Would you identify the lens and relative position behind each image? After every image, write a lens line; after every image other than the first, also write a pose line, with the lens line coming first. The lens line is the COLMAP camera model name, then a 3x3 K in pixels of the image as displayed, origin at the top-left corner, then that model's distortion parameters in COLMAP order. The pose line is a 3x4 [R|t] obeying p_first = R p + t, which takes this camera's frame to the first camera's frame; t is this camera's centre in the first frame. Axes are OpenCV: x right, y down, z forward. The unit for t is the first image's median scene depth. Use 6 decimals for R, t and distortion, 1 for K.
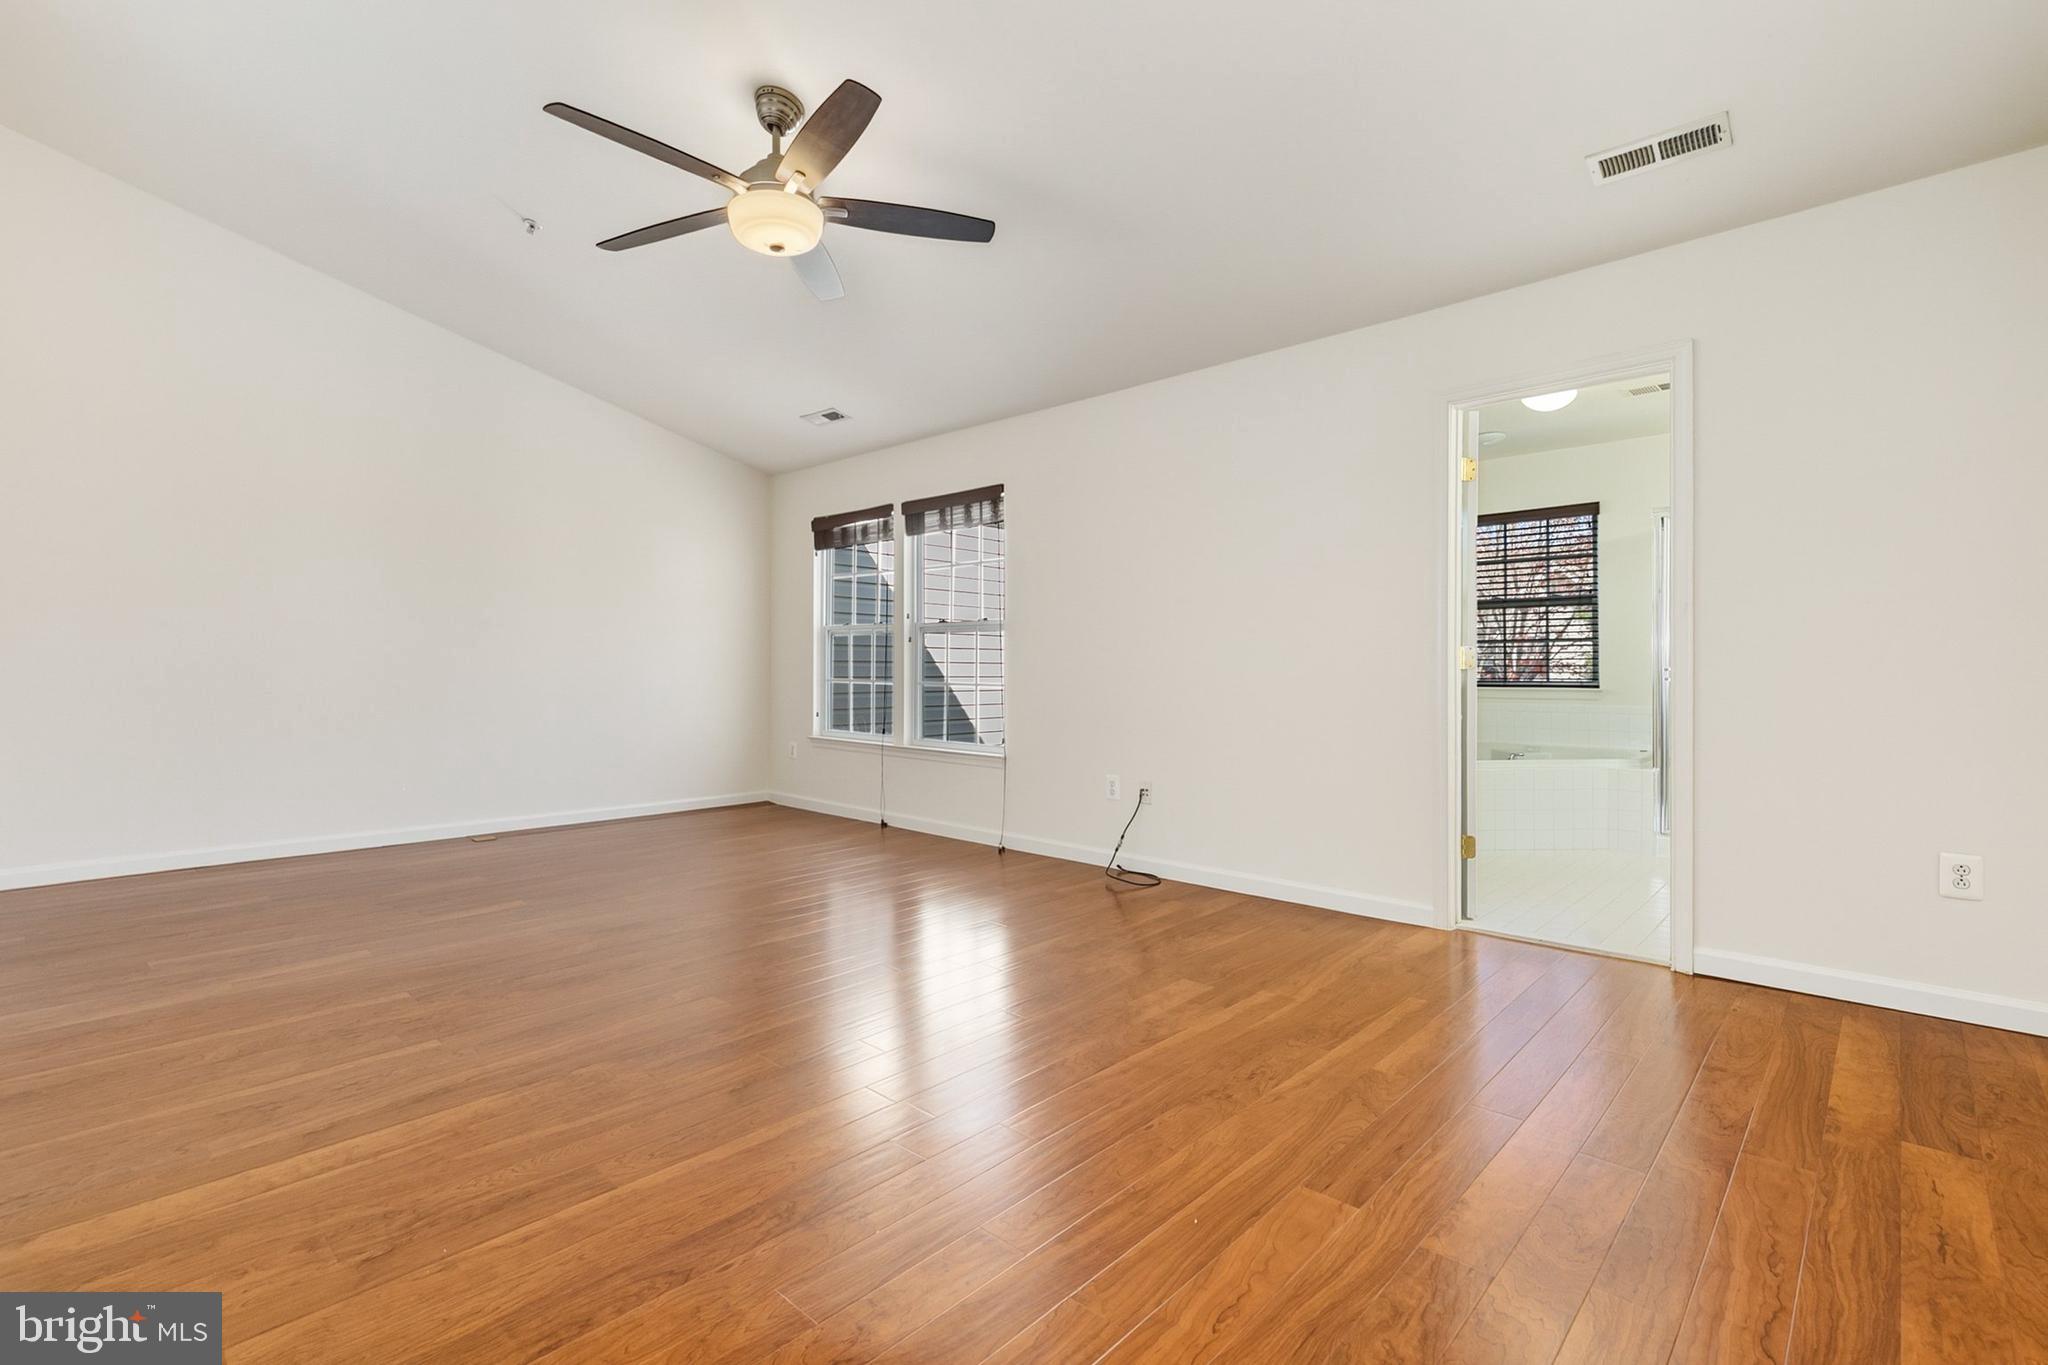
lens RADIAL K [[928.7, 0, 1020.8], [0, 928.7, 657.4], [0, 0, 1]] dist [0.012209, -0.002212]
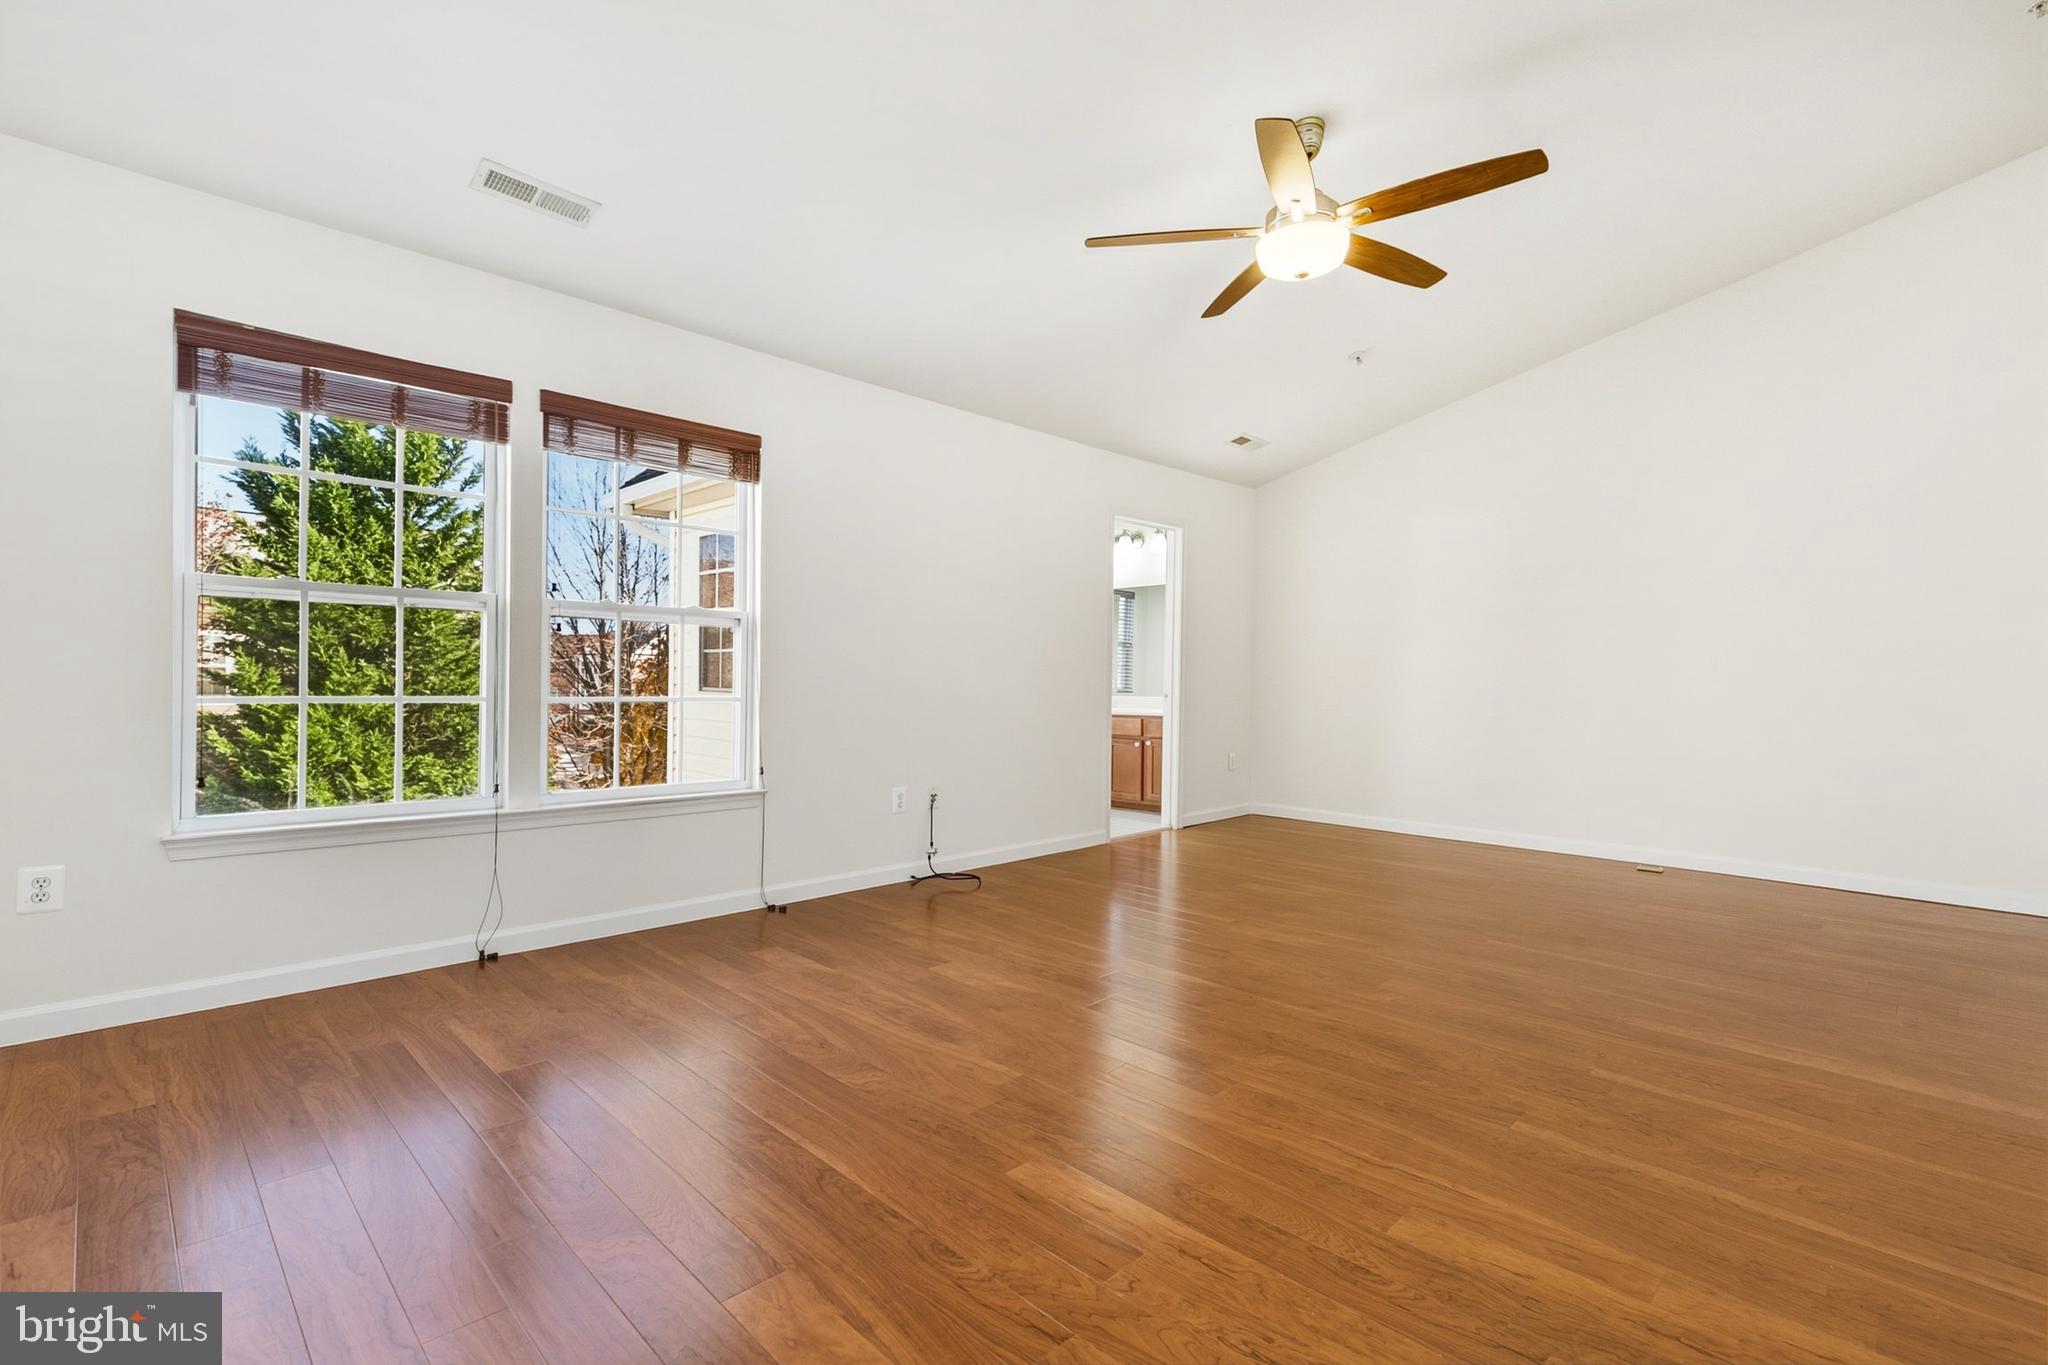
lens RADIAL K [[928.7, 0, 1007.3], [0, 928.7, 683.4], [0, 0, 1]] dist [0.012209, -0.002212]
pose [[0.032500, -0.007764, 0.999442, -0.922699], [-0.022756, 0.999705, 0.008506, 0.006935], [-0.999213, -0.023020, 0.032314, 0.907292]]
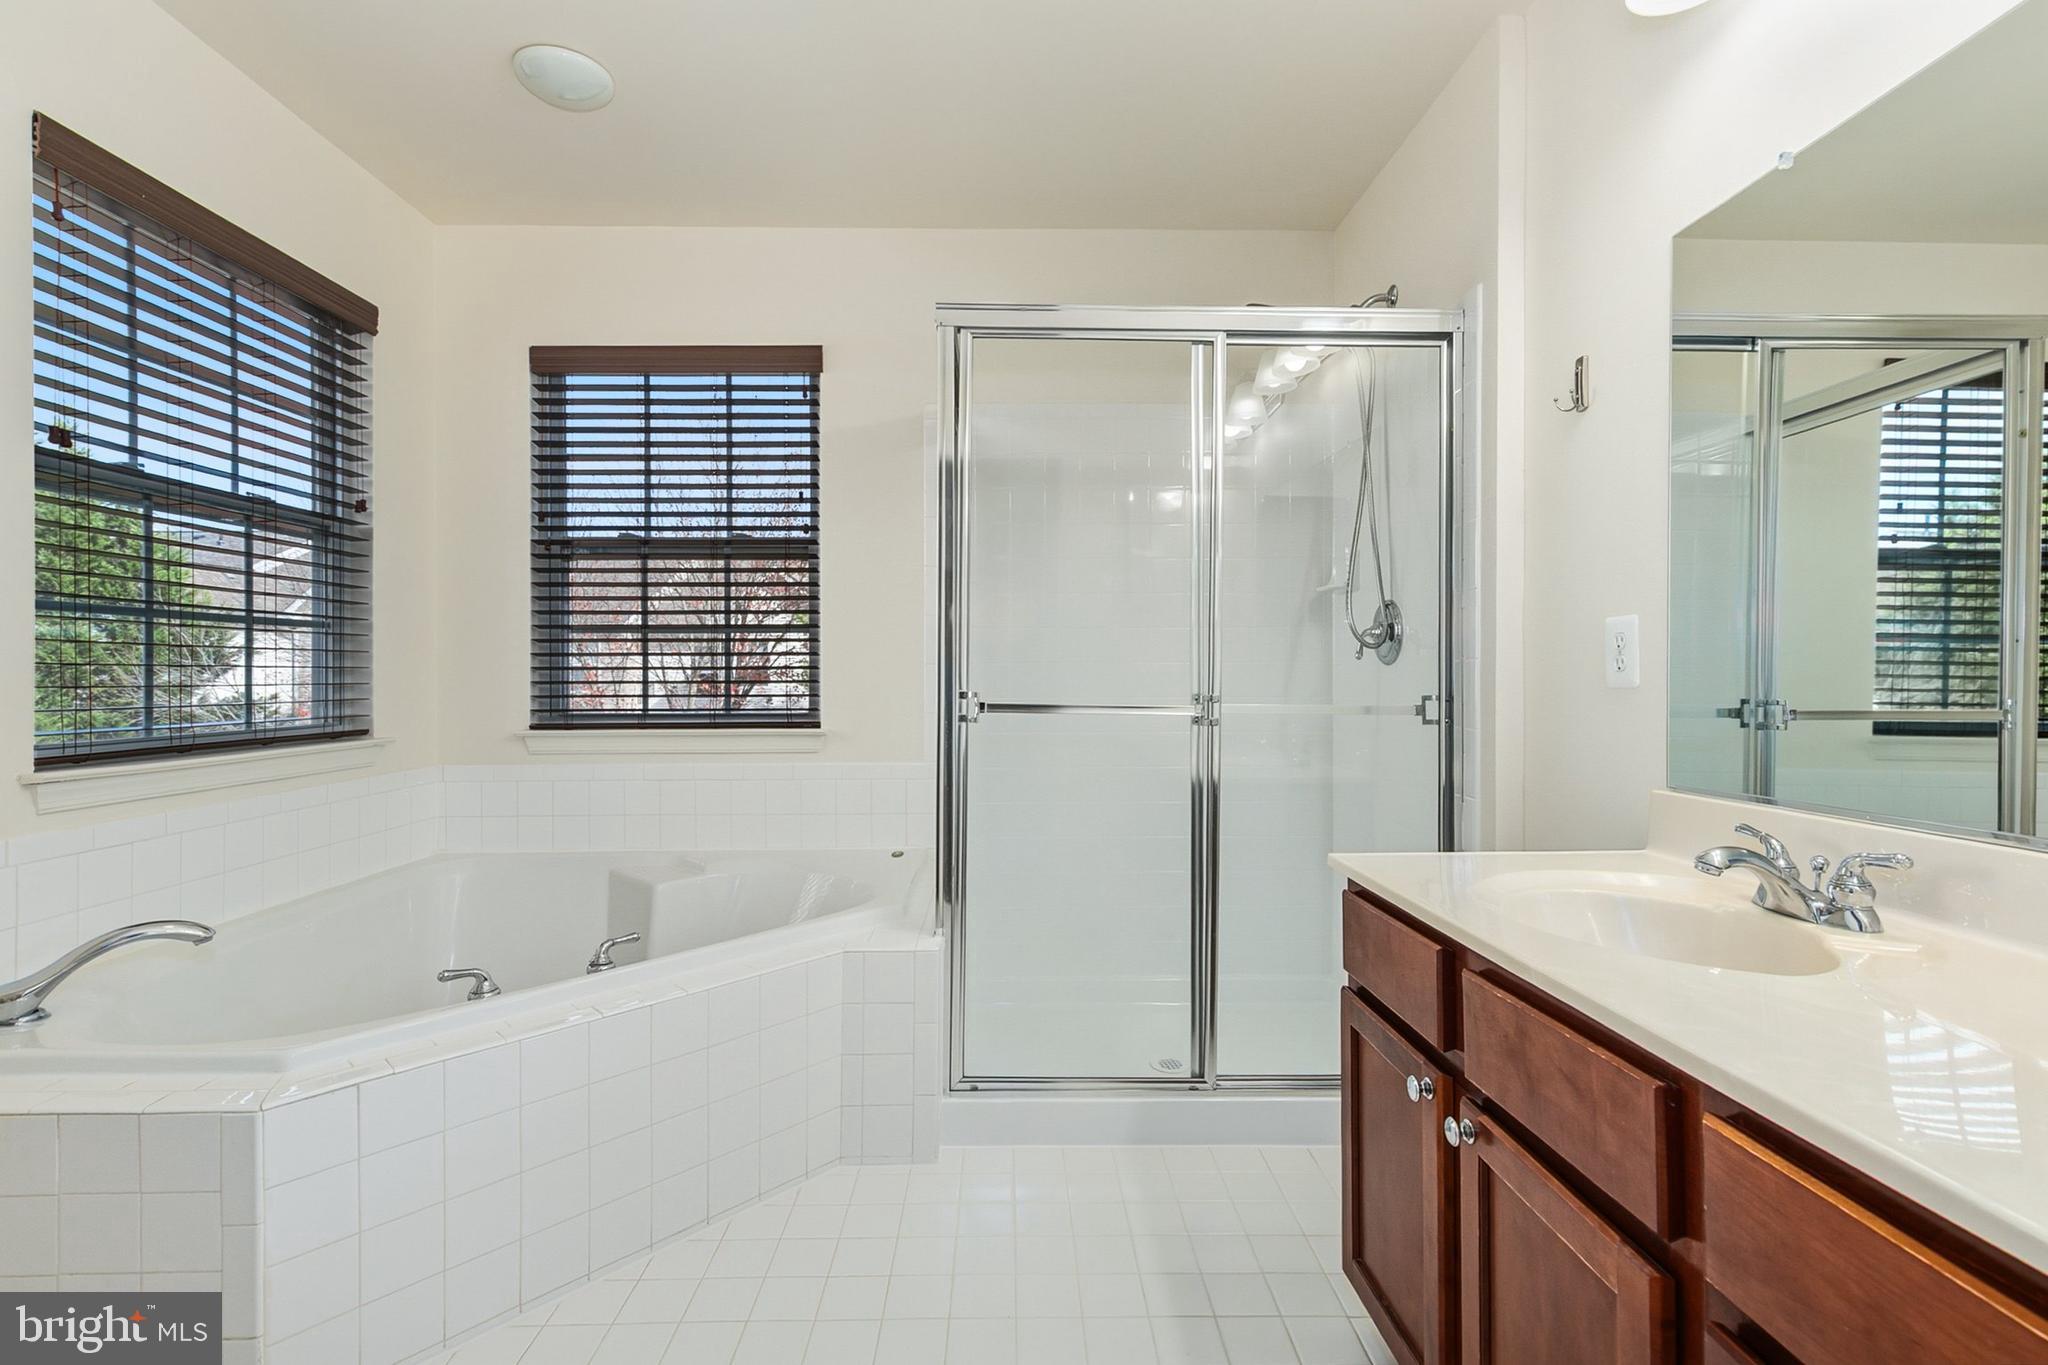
lens RADIAL K [[928.7, 0, 1019.7], [0, 928.7, 674.6], [0, 0, 1]] dist [0.012209, -0.002212]
pose [[0.710143, -0.001583, 0.704055, 0.457126], [-0.008593, 0.999904, 0.010915, -0.001452], [-0.704005, -0.013801, 0.710061, 0.756045]]
